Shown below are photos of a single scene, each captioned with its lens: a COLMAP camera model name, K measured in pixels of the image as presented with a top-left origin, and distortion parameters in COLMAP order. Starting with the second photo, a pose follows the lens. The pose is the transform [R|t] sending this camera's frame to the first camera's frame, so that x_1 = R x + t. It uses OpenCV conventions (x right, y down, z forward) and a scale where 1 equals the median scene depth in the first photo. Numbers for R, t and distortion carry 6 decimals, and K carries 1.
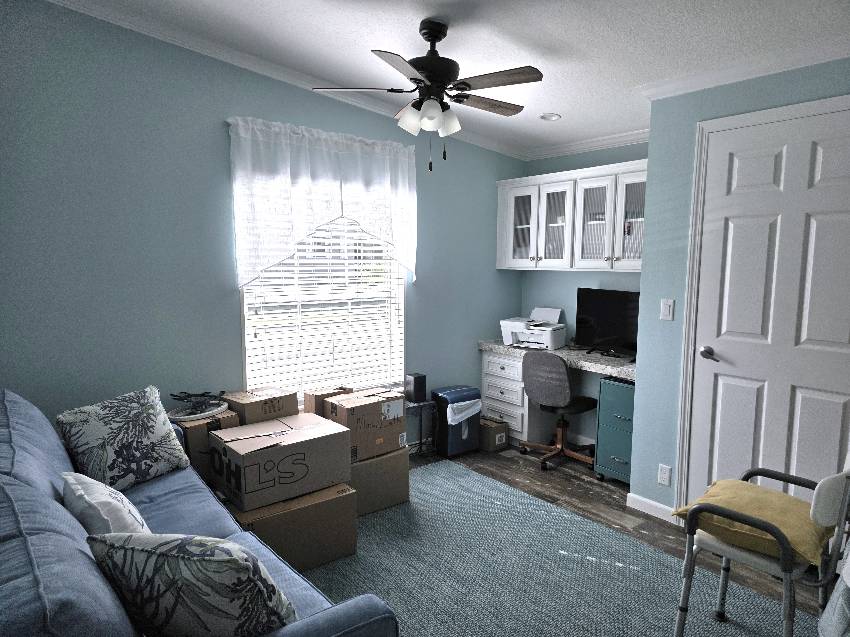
lens RADIAL K [[583.8, 0, 425.0], [0, 583.8, 318.5], [0, 0, 1]] dist [0.033417, -0.006242]
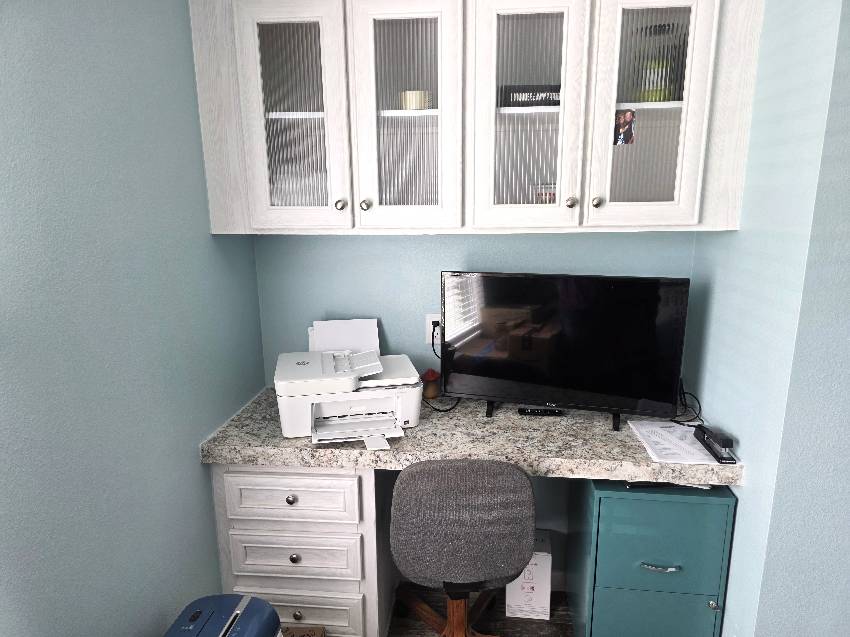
lens RADIAL K [[583.8, 0, 425.0], [0, 583.8, 318.5], [0, 0, 1]] dist [0.033417, -0.006242]
pose [[0.682635, -0.153249, 0.714510, -0.061486], [0.089223, 0.987927, 0.126650, -0.073093], [-0.725292, -0.022705, 0.688067, 0.701124]]
